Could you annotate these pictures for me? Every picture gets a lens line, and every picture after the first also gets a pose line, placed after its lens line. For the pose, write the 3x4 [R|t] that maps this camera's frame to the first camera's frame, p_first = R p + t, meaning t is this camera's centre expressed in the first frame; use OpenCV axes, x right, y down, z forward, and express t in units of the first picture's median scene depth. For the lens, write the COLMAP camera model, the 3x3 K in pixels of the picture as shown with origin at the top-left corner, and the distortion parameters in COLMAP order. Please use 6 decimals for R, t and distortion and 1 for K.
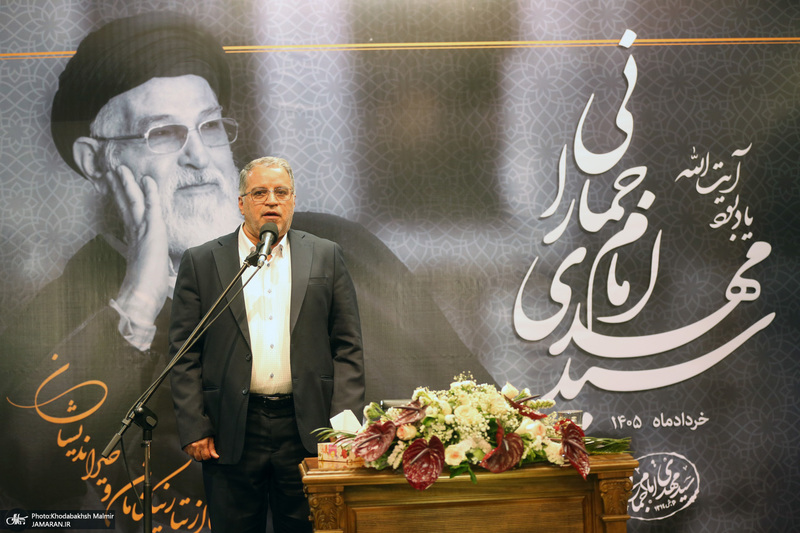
lens RADIAL K [[2059.4, 0, 398.7], [0, 2059.4, 266.0], [0, 0, 1]] dist [0.032433, 0.000000]
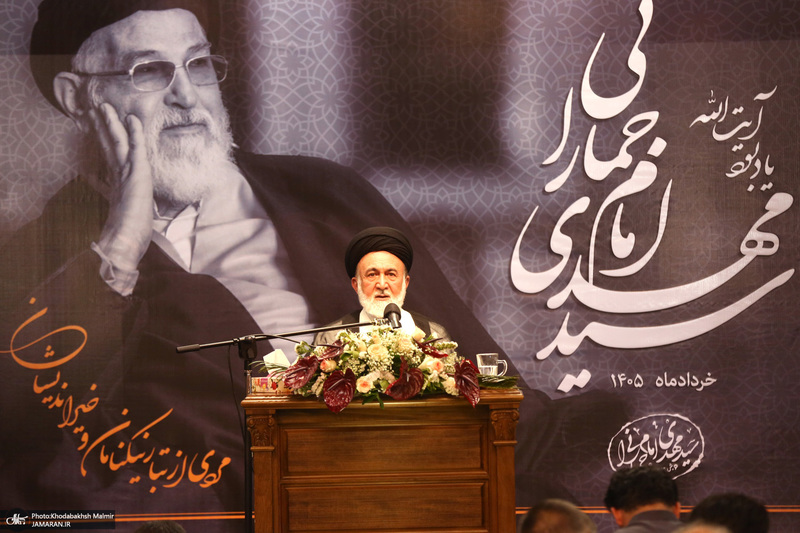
lens RADIAL K [[4188.9, 0, 400.8], [0, 4188.9, 268.3], [0, 0, 1]] dist [2.223608, 0.000000]
pose [[0.996871, 0.019093, -0.076709, 0.154811], [-0.016749, 0.999377, 0.031080, -0.035281], [0.077255, -0.029698, 0.996569, -0.955021]]
